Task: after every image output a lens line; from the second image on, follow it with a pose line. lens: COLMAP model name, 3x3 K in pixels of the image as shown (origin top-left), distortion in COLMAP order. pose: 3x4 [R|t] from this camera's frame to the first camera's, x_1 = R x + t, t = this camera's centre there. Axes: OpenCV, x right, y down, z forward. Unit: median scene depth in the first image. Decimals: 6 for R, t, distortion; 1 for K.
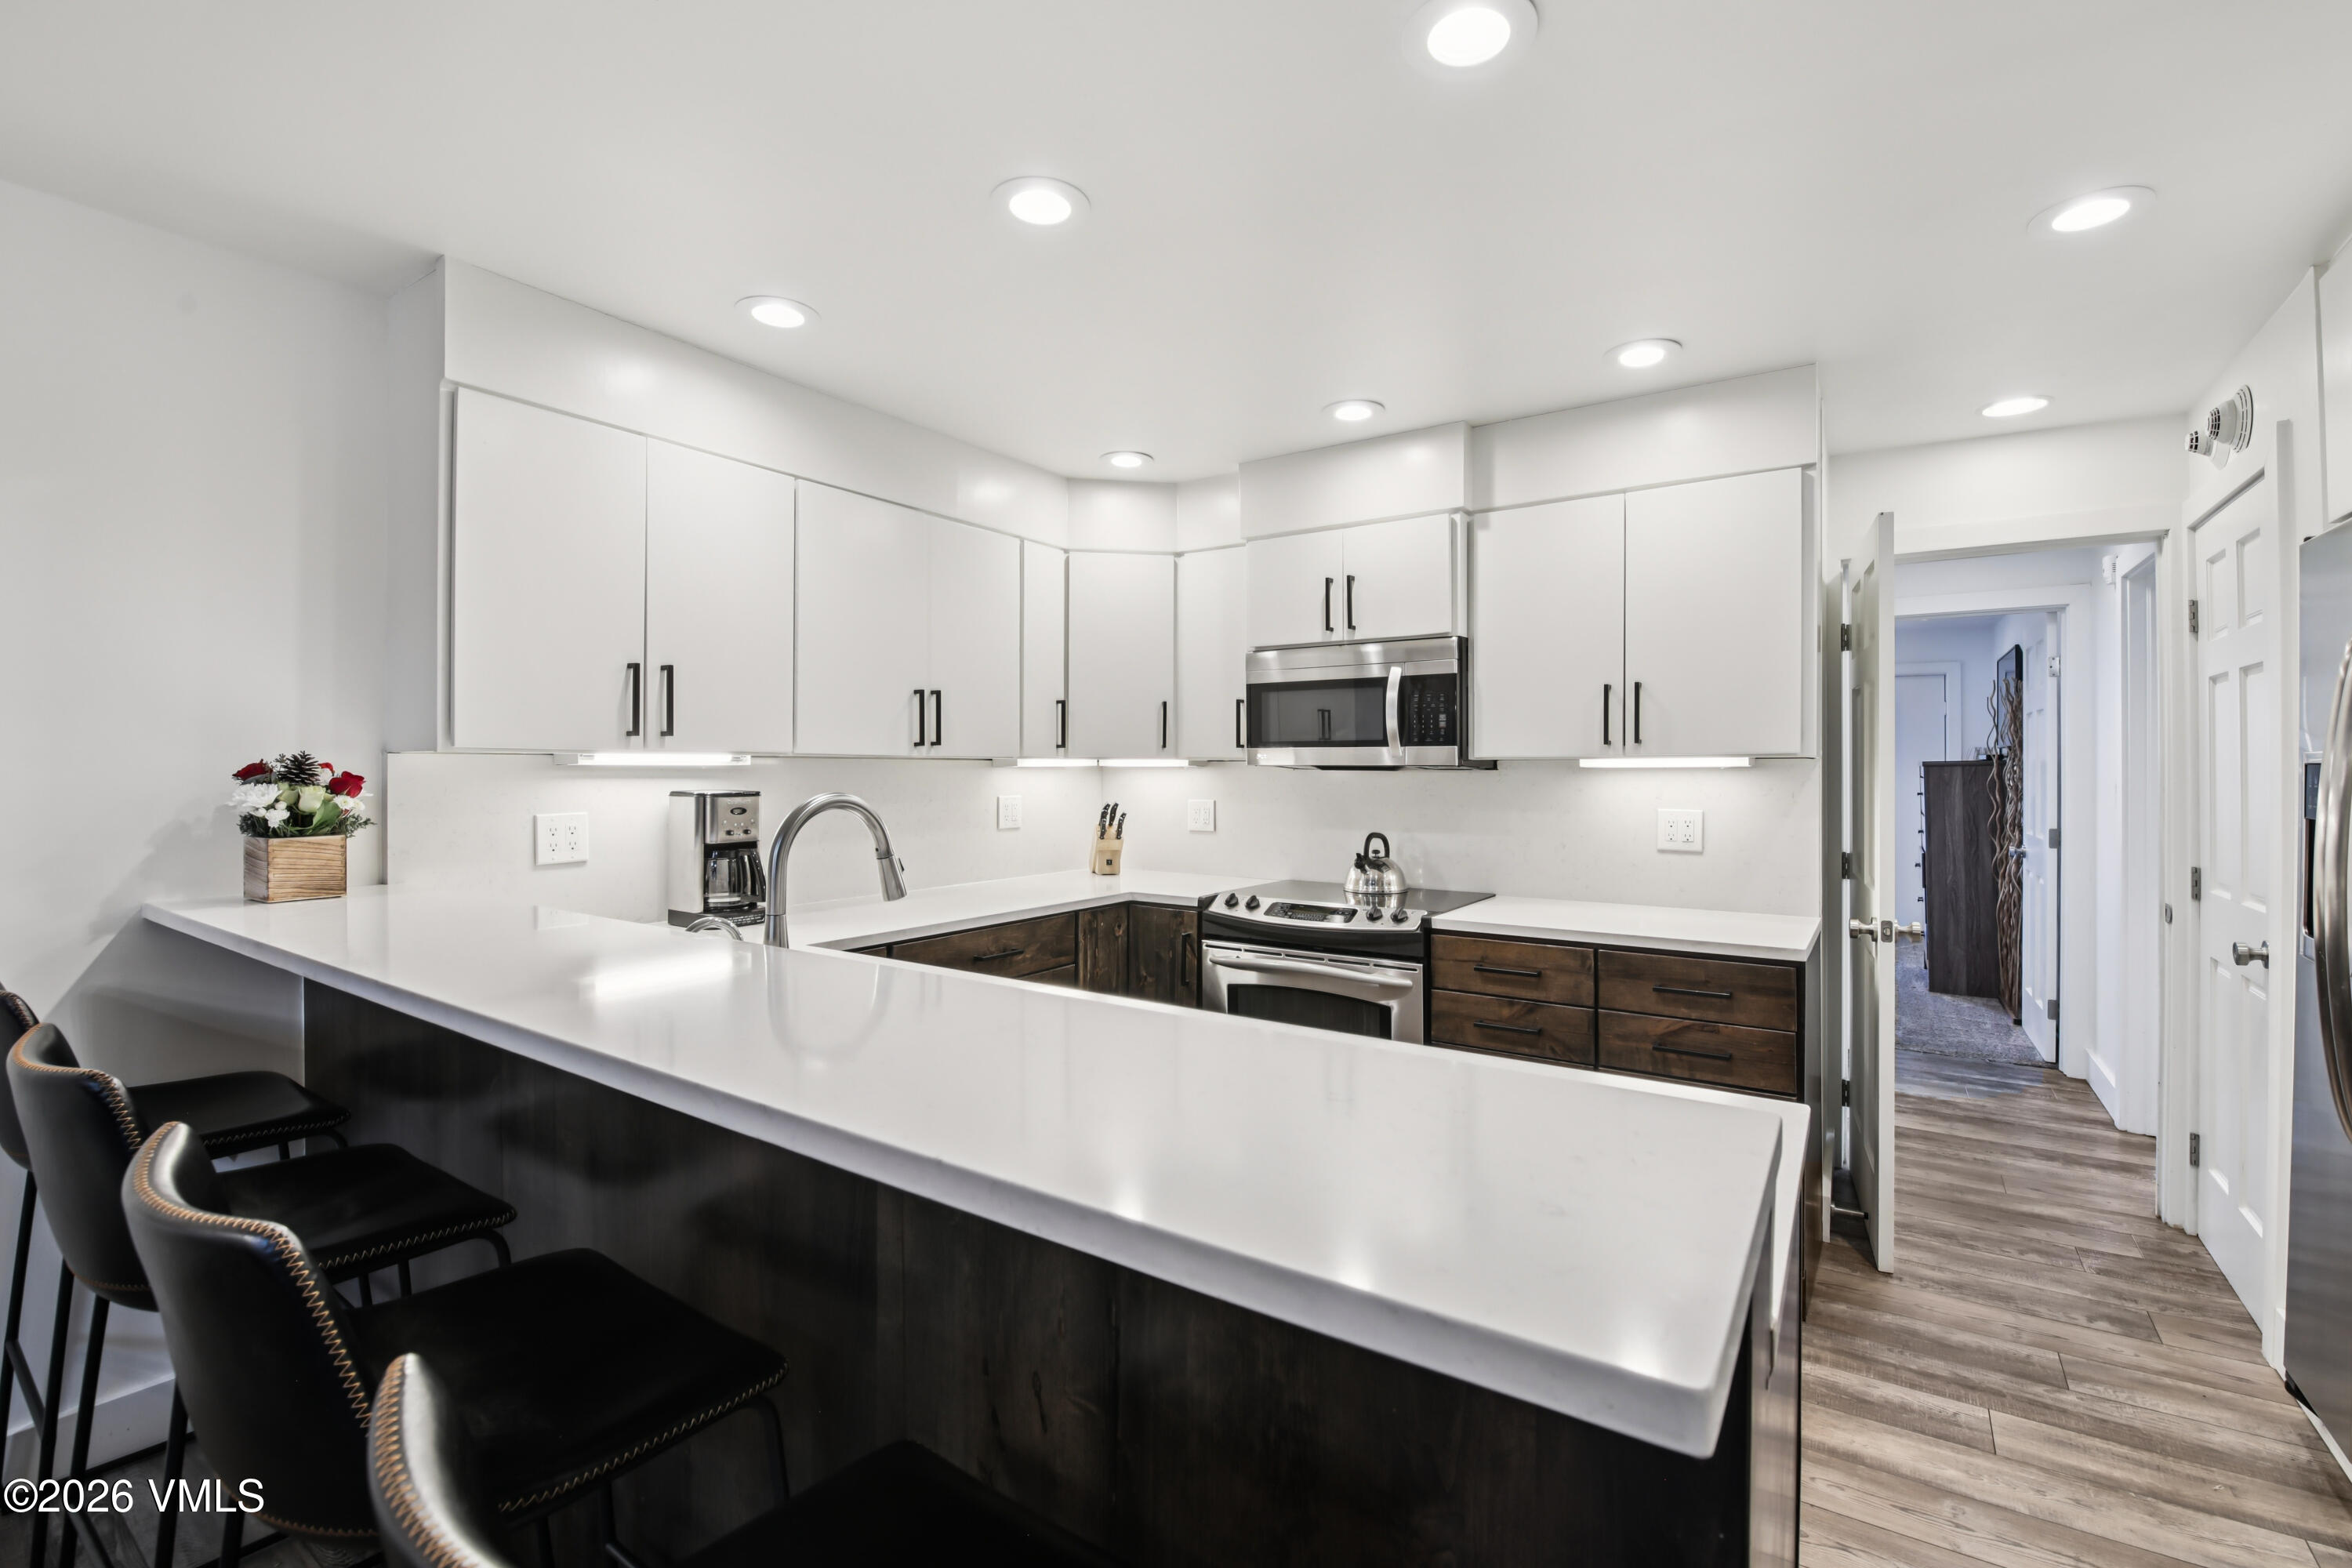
lens RADIAL K [[1029.4, 0, 1178.1], [0, 1029.4, 766.2], [0, 0, 1]] dist [-0.007965, -0.004694]
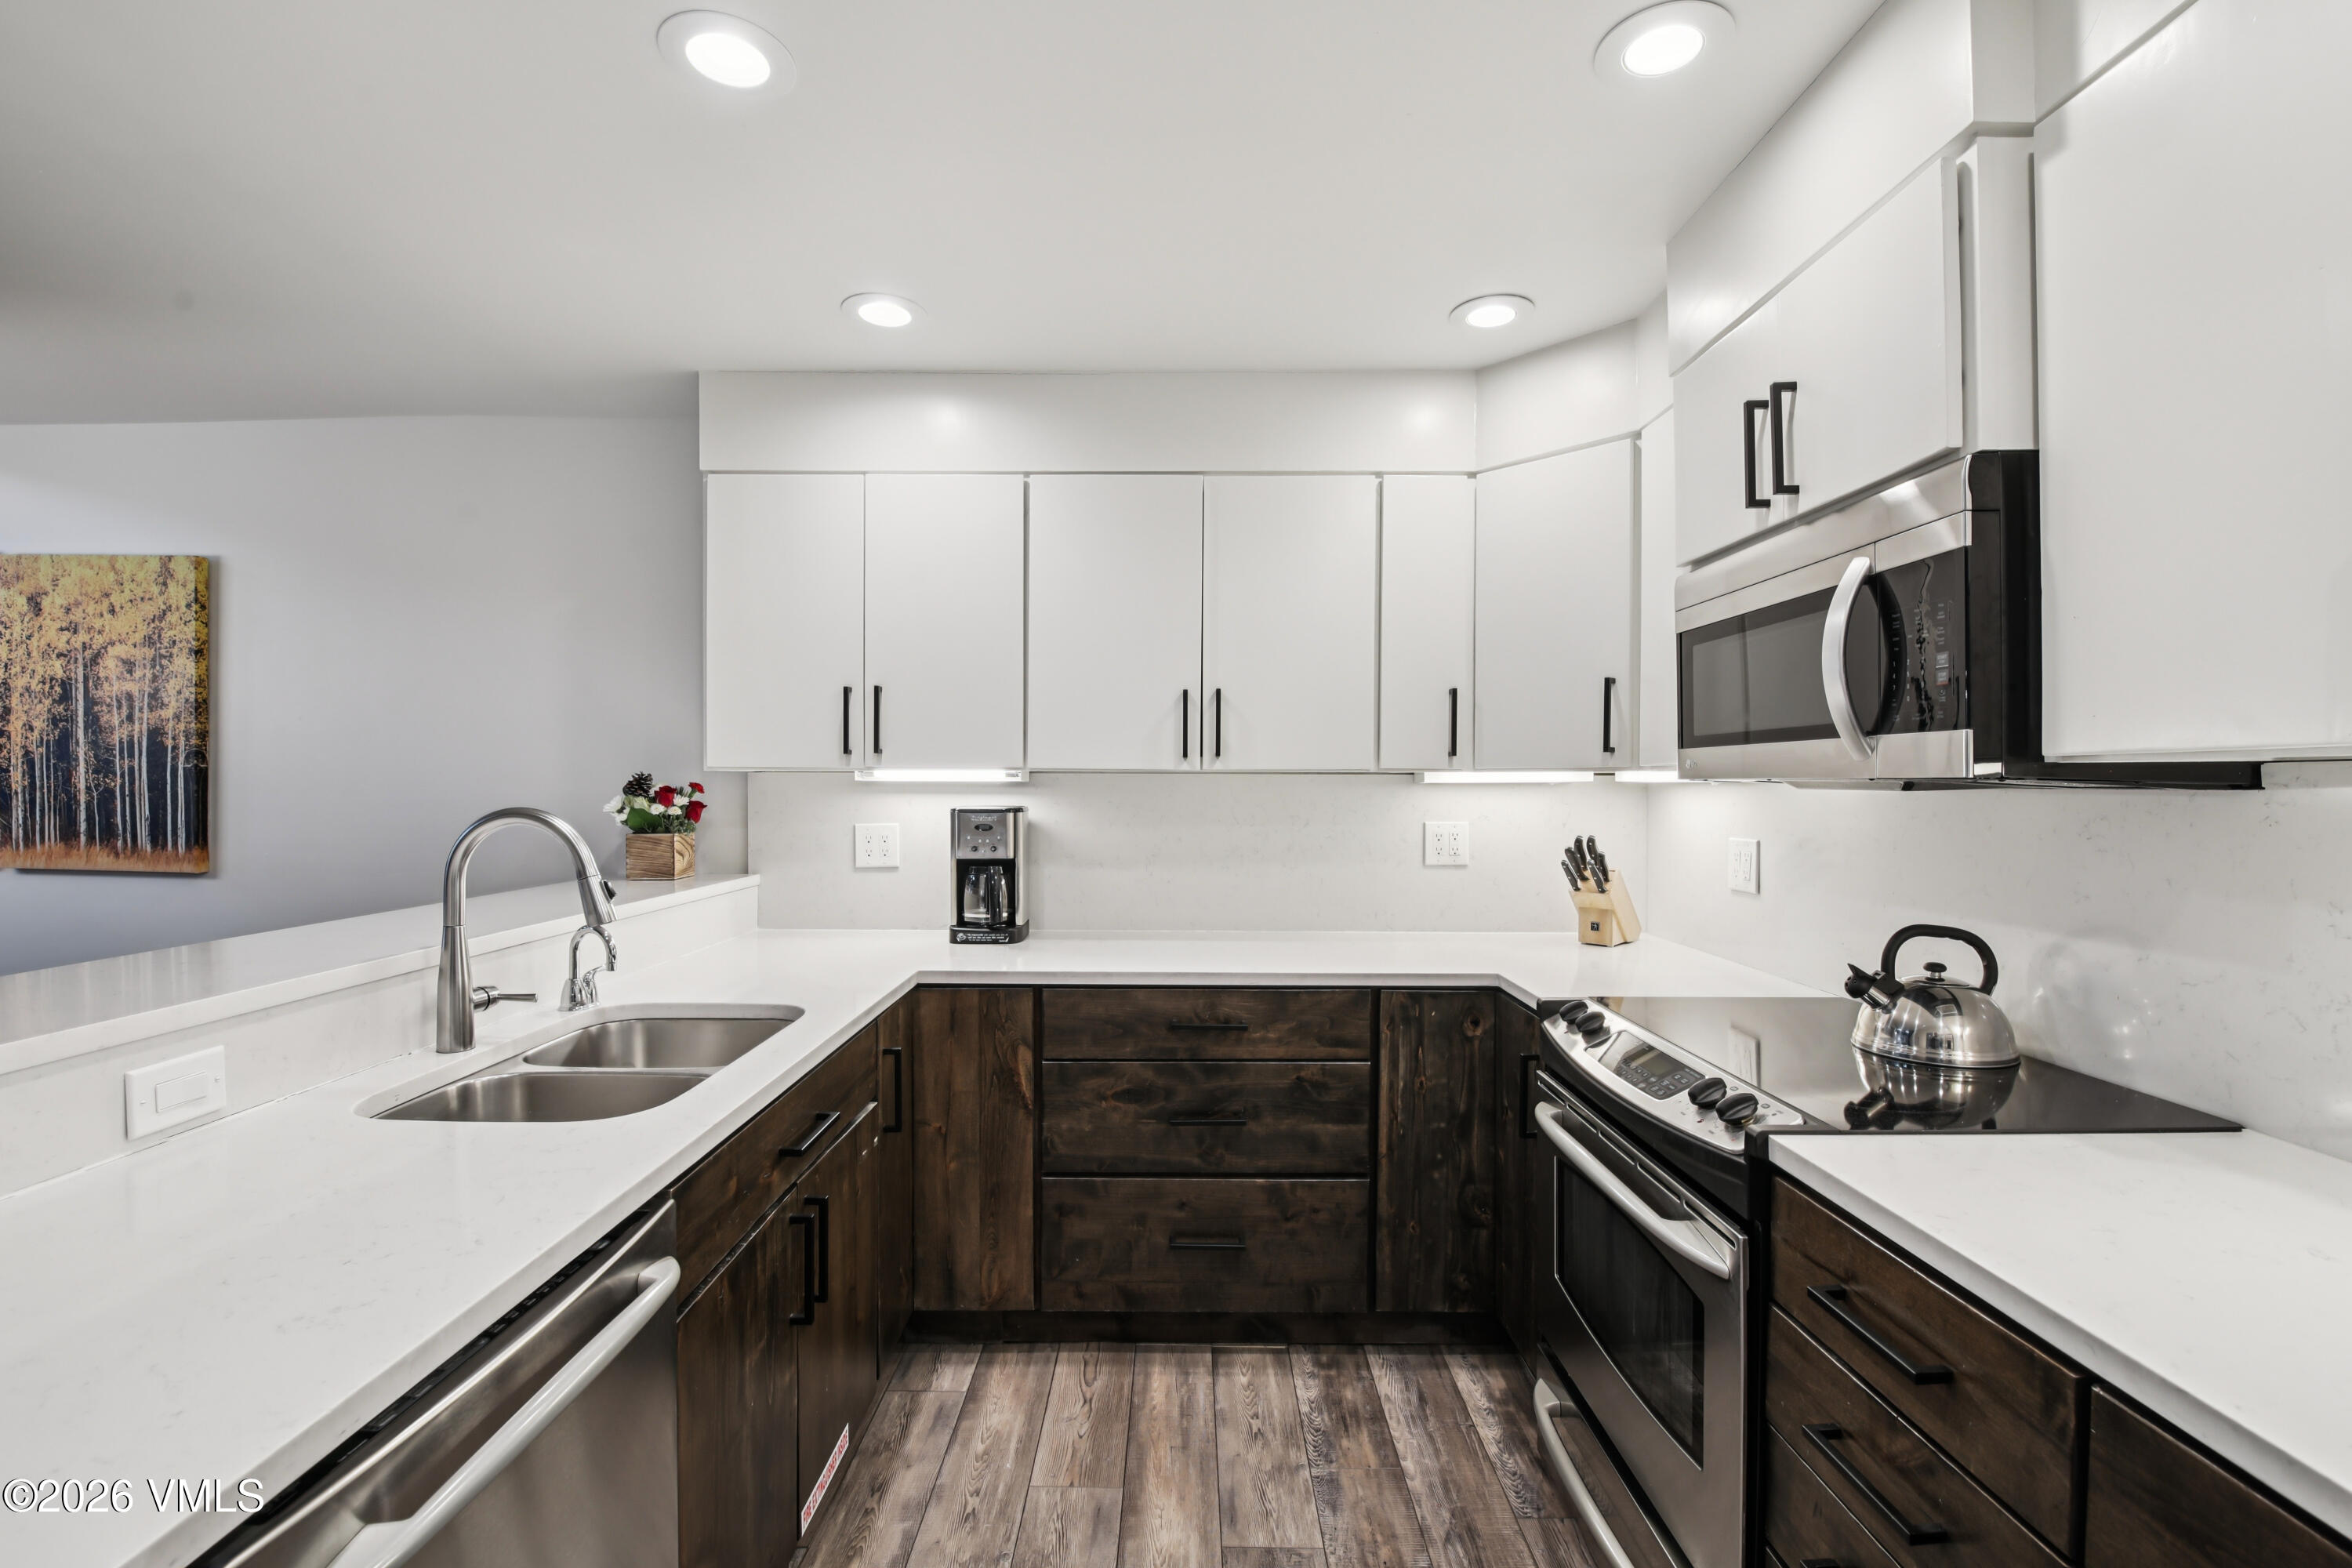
lens RADIAL K [[1029.4, 0, 1177.6], [0, 1029.4, 796.3], [0, 0, 1]] dist [-0.007965, -0.004694]
pose [[0.556066, 0.009529, -0.831084, 0.418809], [-0.001391, 0.999944, 0.010535, 0.002451], [0.831137, -0.004703, 0.556048, 0.507656]]
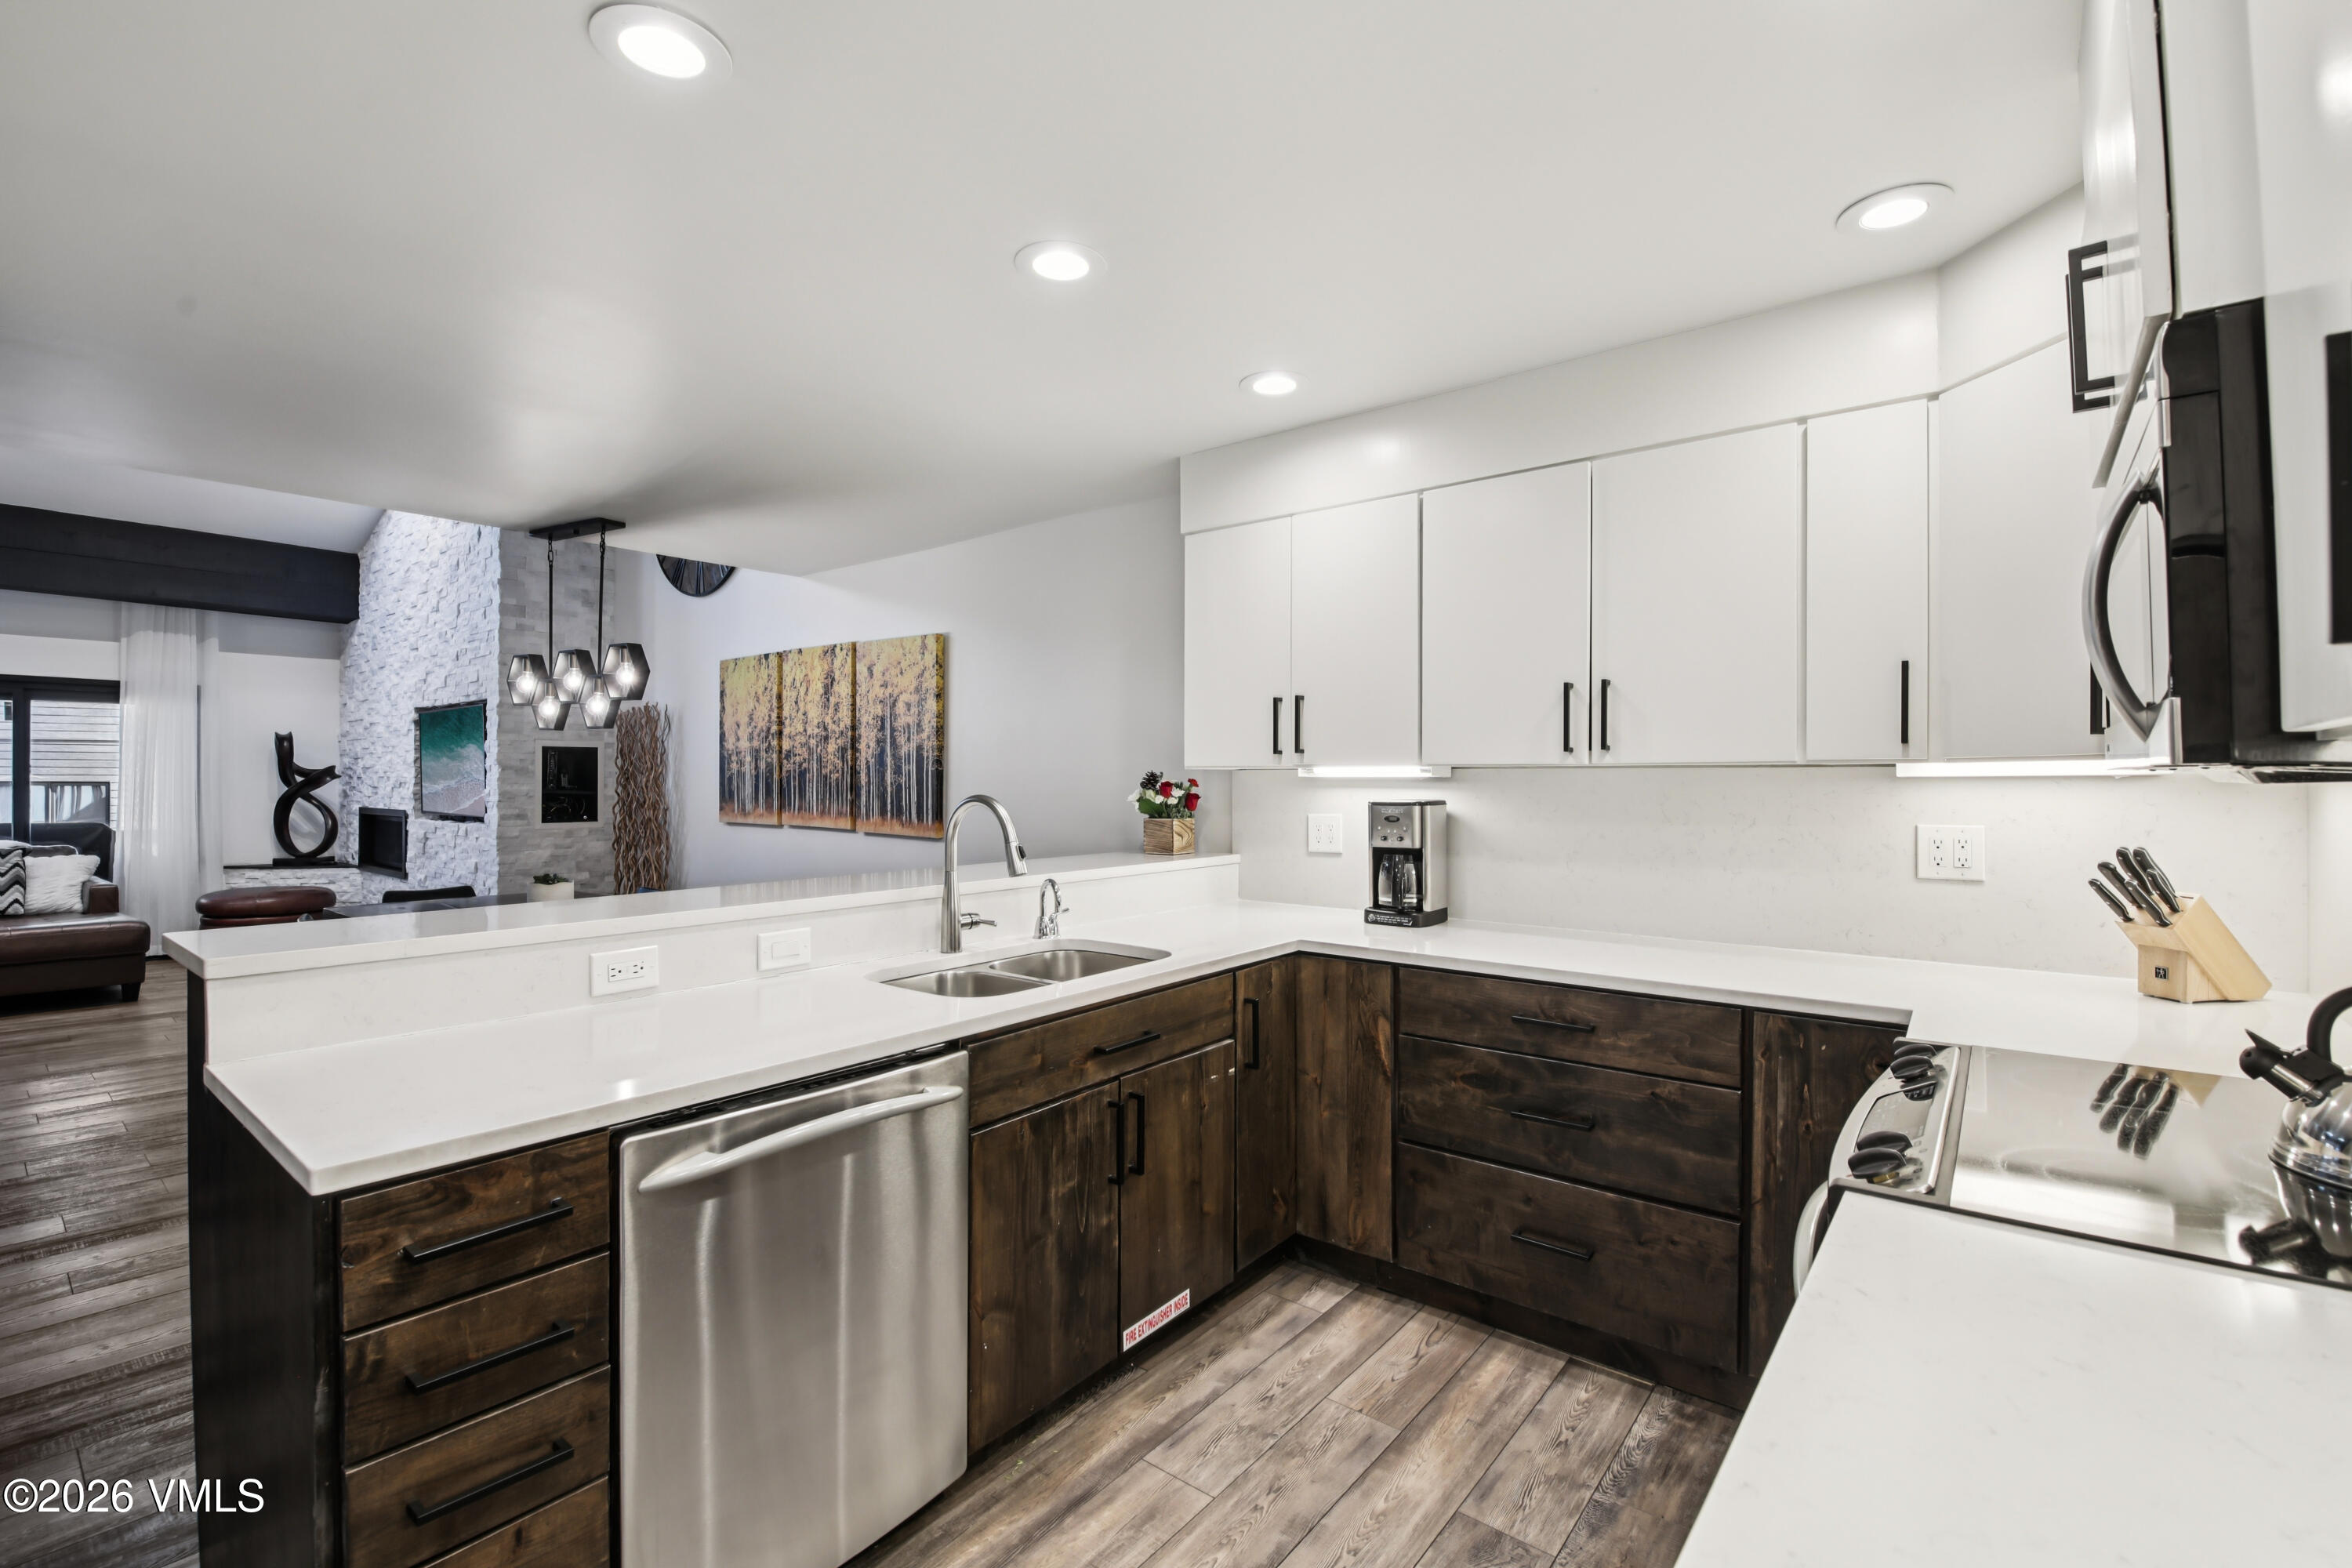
lens RADIAL K [[1029.4, 0, 1160.9], [0, 1029.4, 778.5], [0, 0, 1]] dist [-0.007965, -0.004694]
pose [[-0.088050, -0.003417, -0.996110, 0.564228], [-0.000415, 0.999994, -0.003394, 0.004013], [0.996116, 0.000114, -0.088051, 0.716394]]
